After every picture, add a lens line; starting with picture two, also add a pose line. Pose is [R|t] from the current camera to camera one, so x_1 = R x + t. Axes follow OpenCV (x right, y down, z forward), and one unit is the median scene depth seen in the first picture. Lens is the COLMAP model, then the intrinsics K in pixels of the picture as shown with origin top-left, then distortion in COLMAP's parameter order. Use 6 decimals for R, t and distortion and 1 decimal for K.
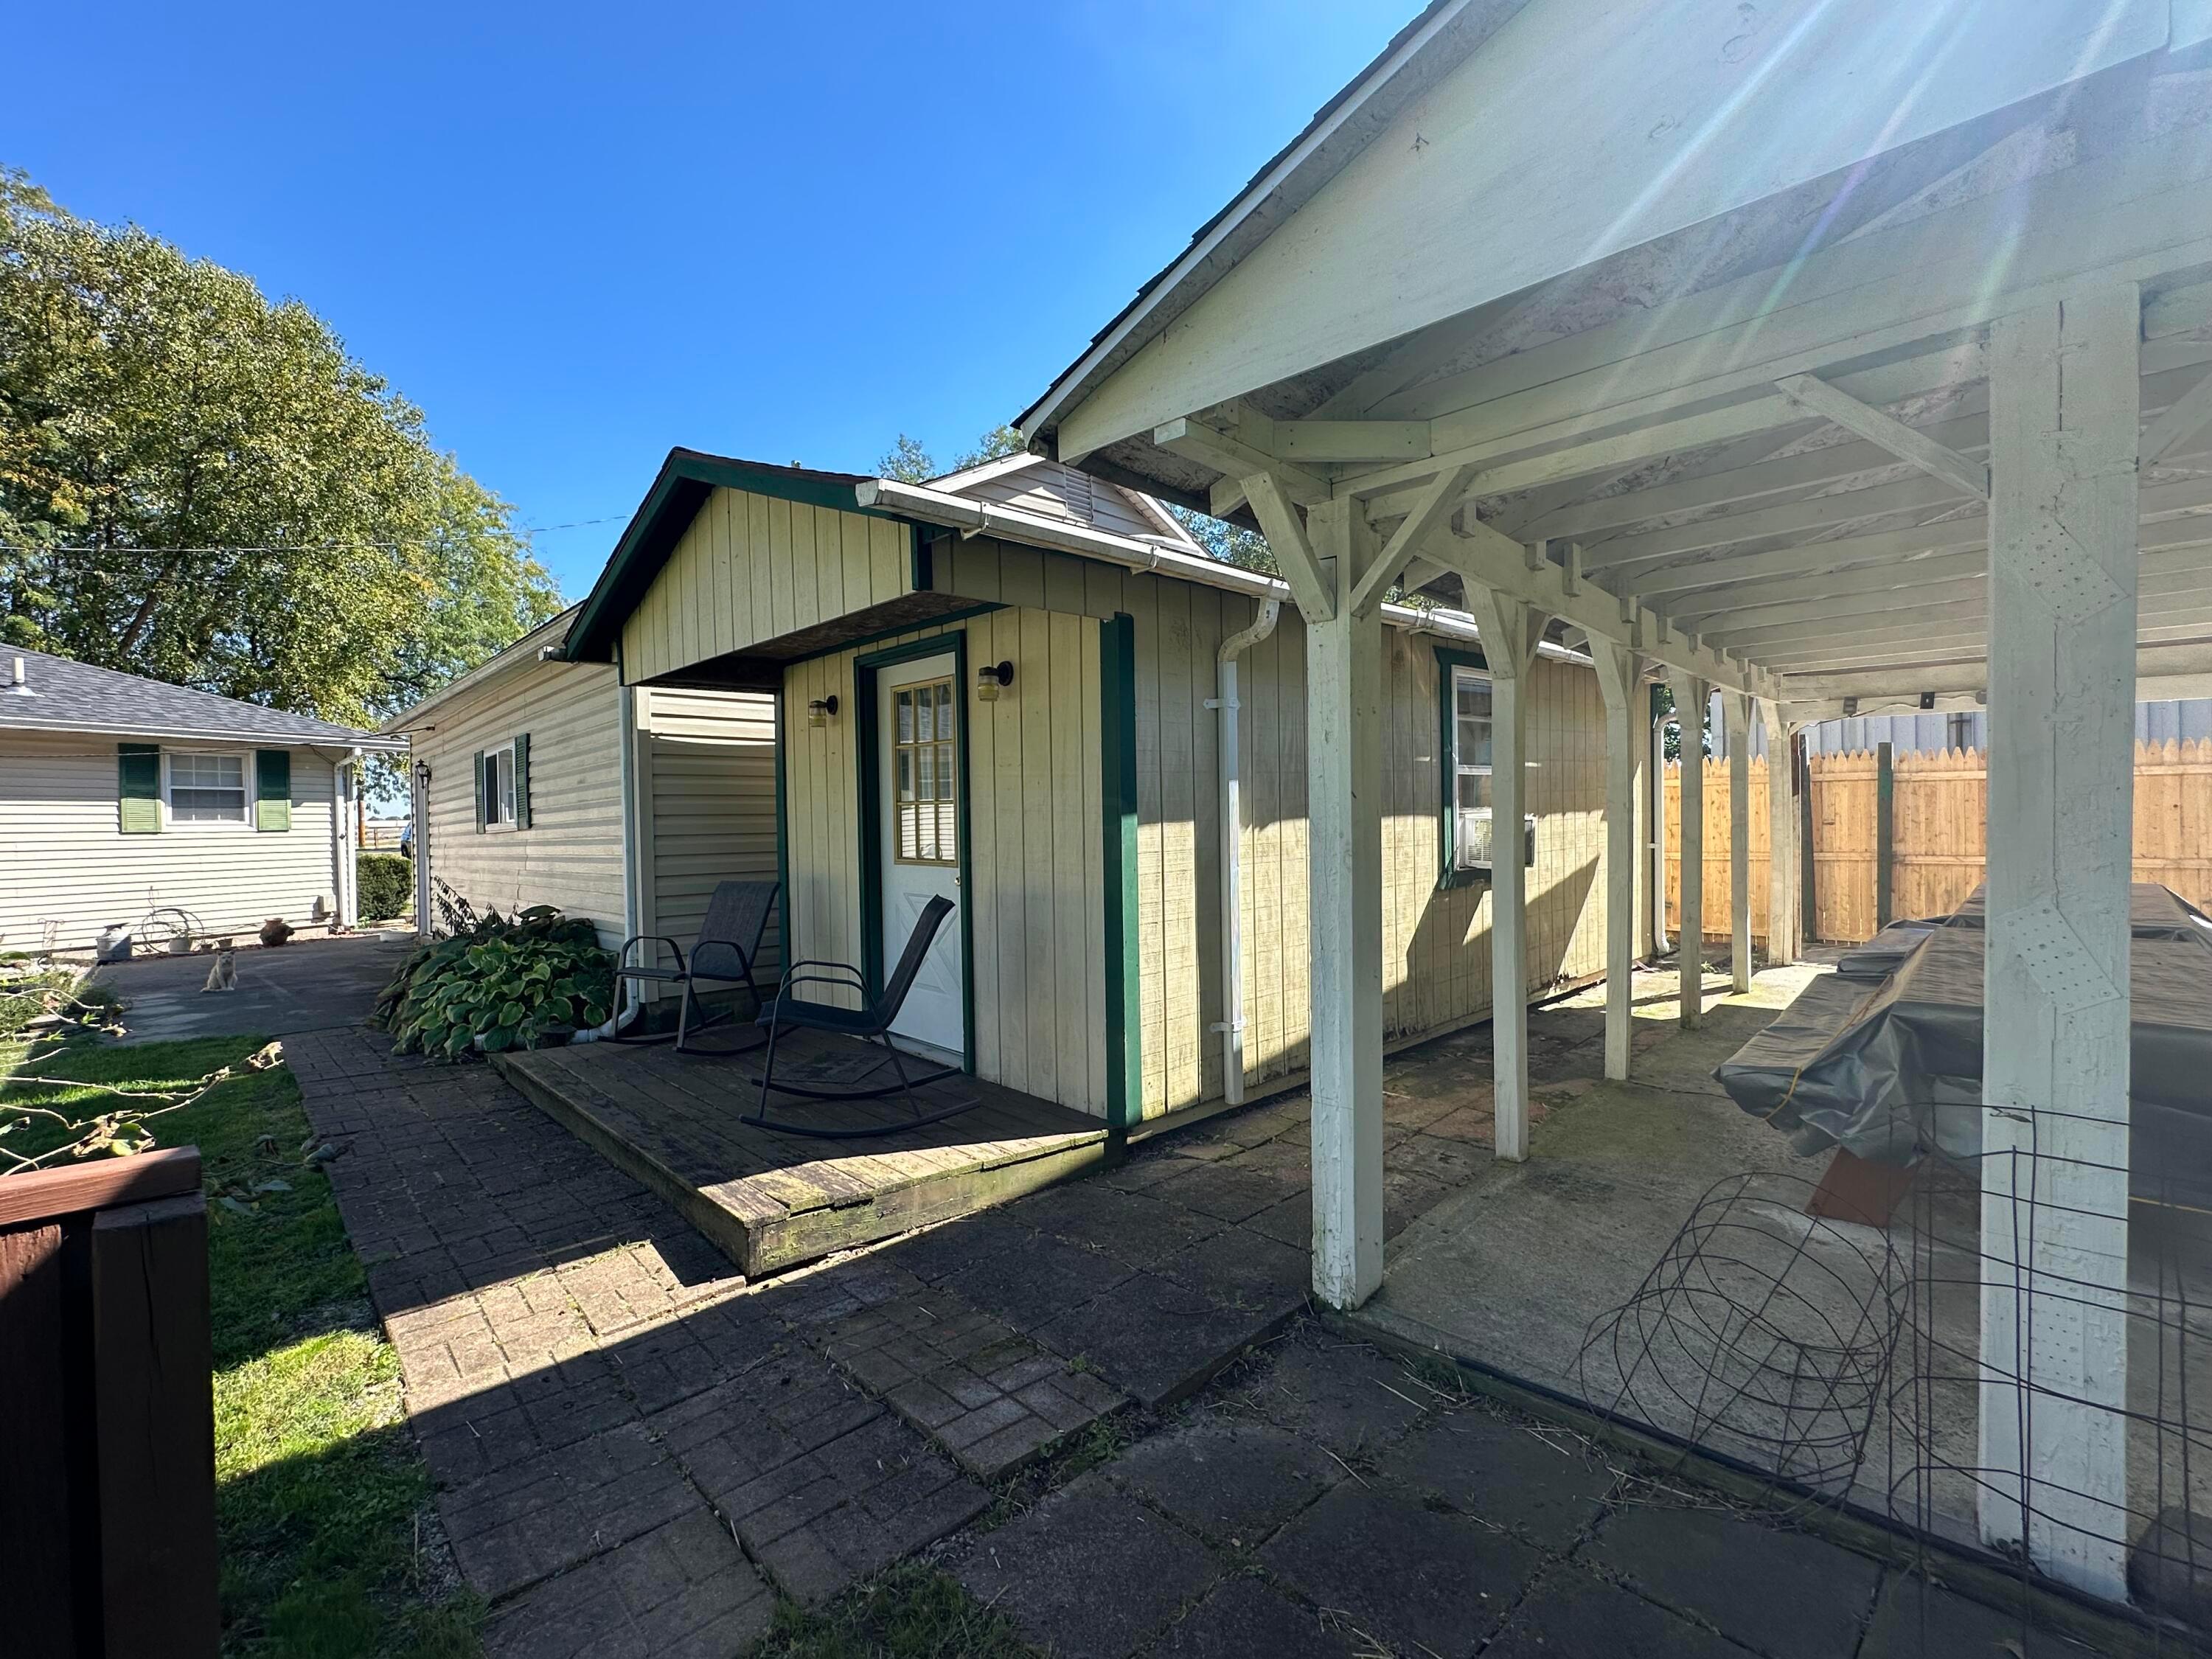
lens RADIAL K [[961.0, 0, 1109.0], [0, 961.0, 845.5], [0, 0, 1]] dist [0.003458, 0.000907]
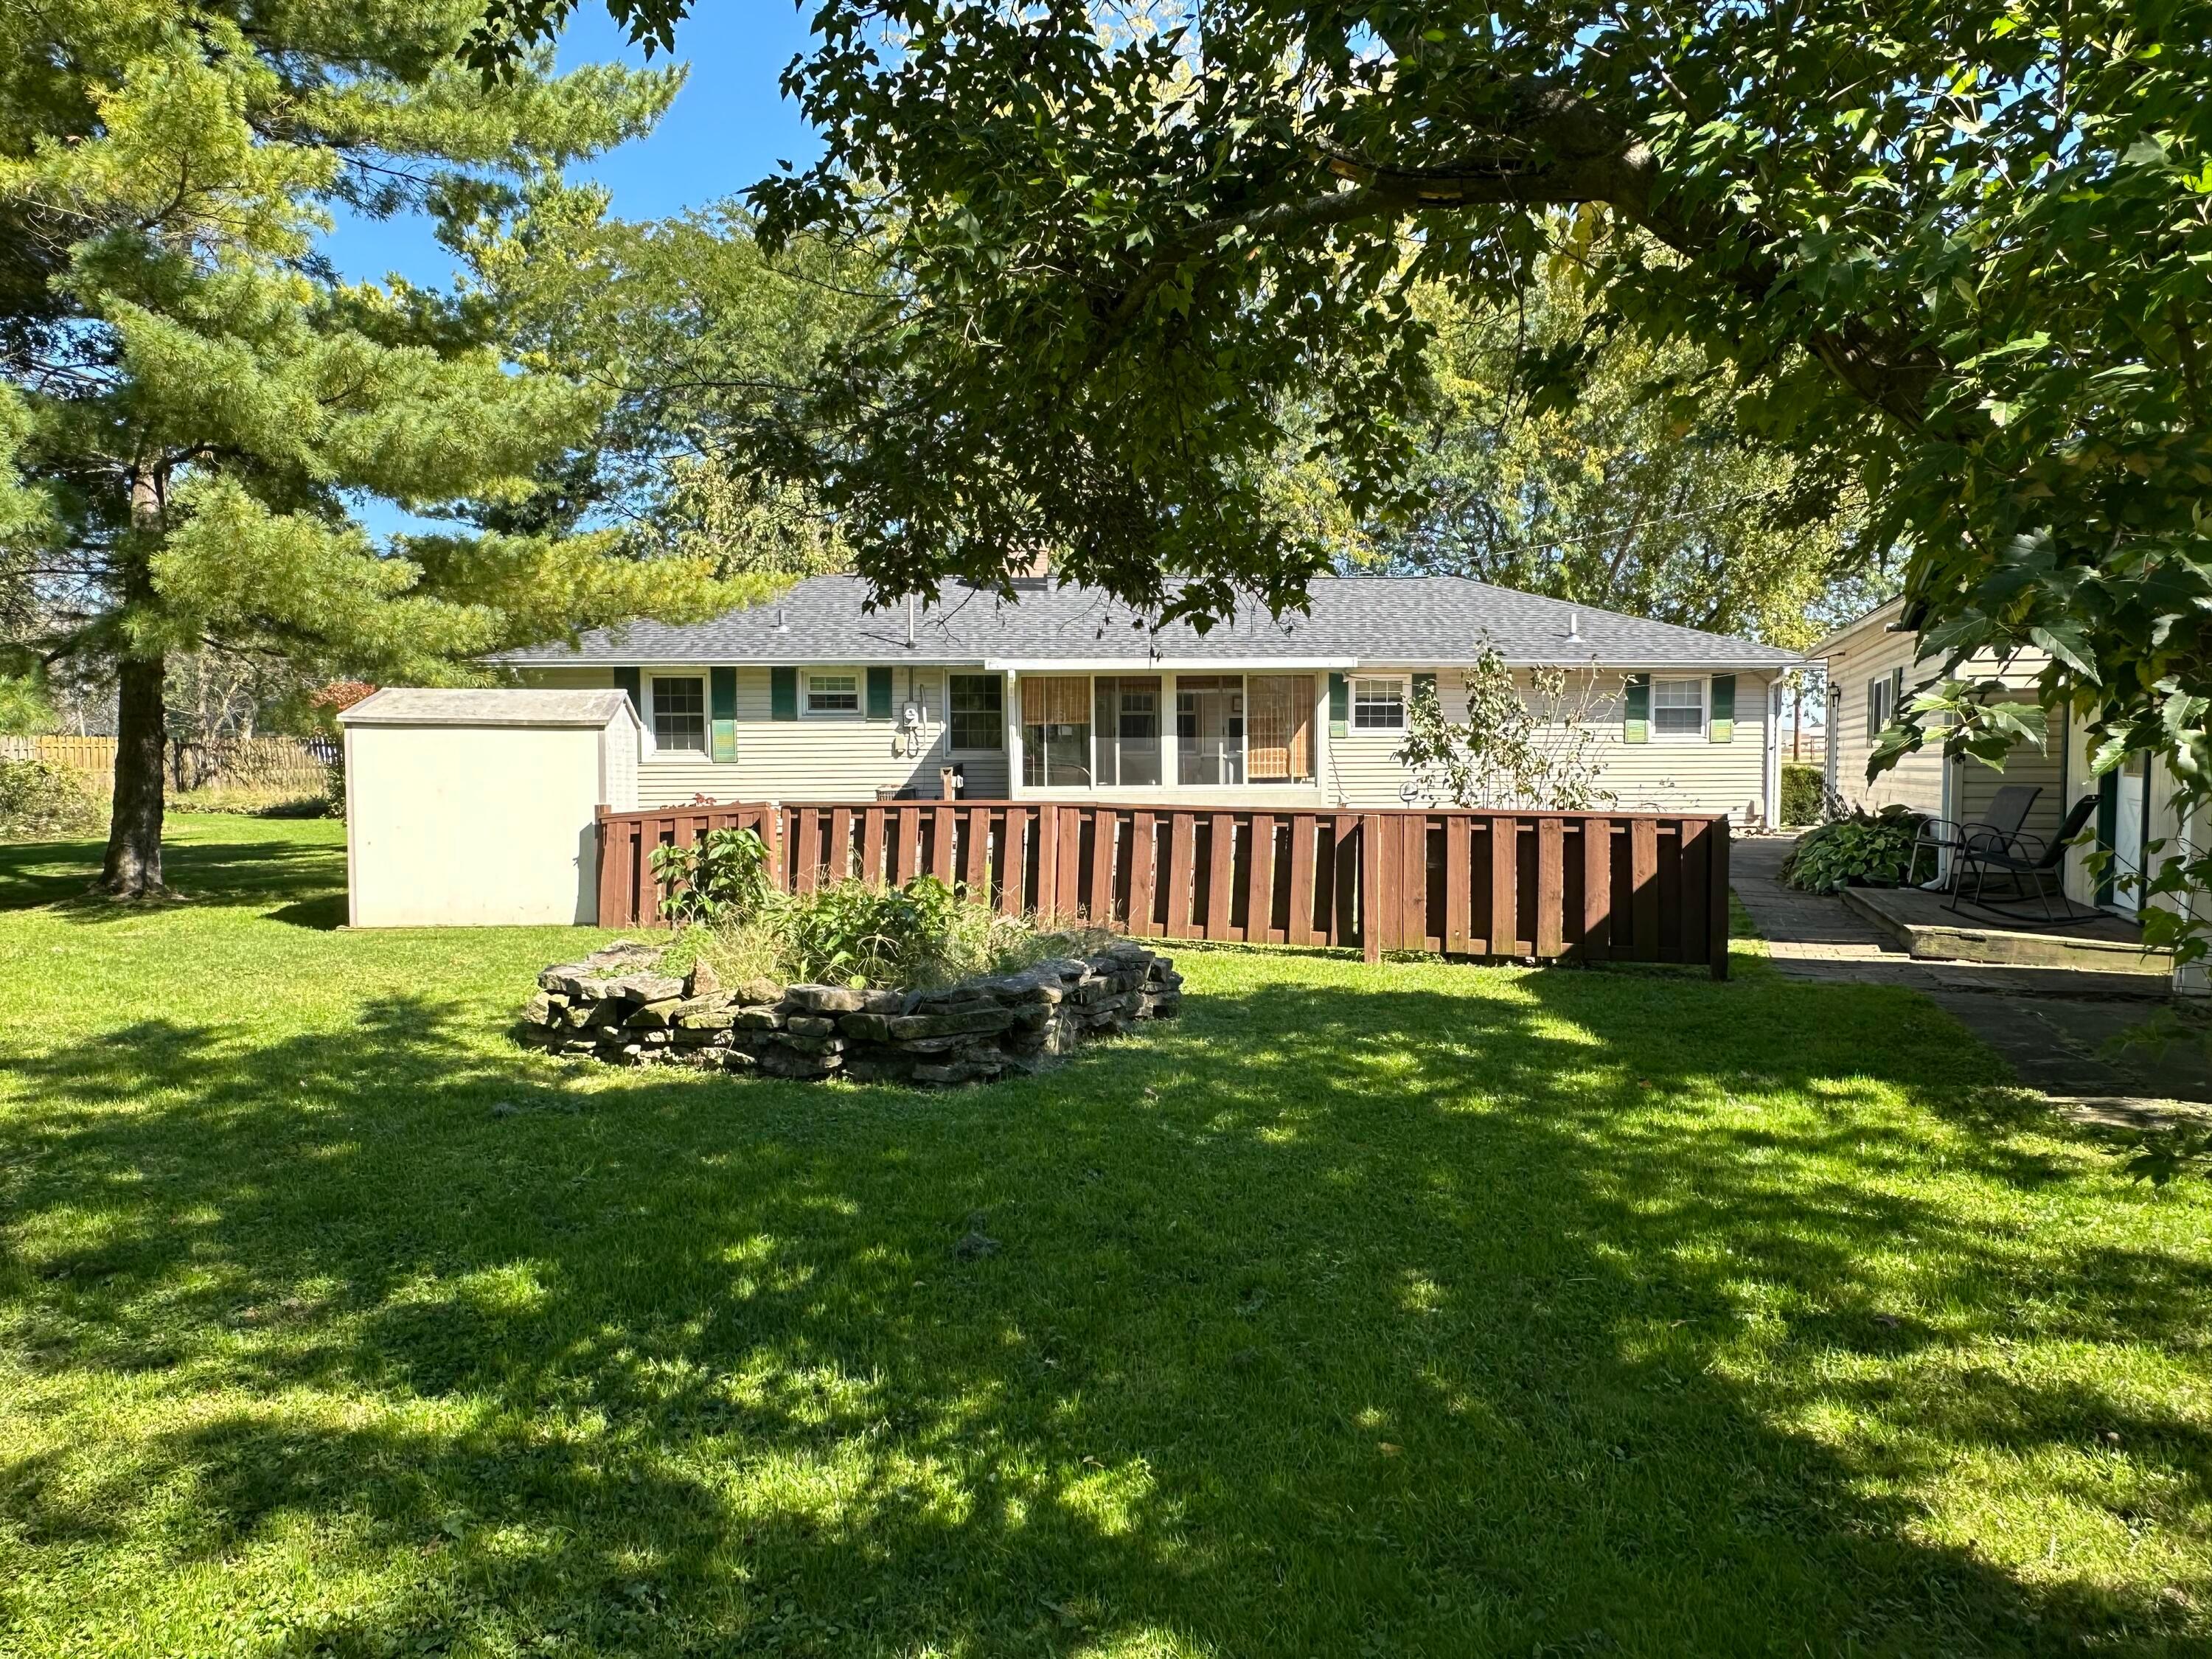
lens RADIAL K [[1407.0, 0, 1107.4], [0, 1407.0, 834.5], [0, 0, 1]] dist [0.001374, 0.000155]
pose [[0.438169, 0.063200, -0.896668, 0.364289], [-0.017751, 0.997939, 0.061664, 0.003038], [0.898718, -0.011103, 0.438387, -0.442325]]
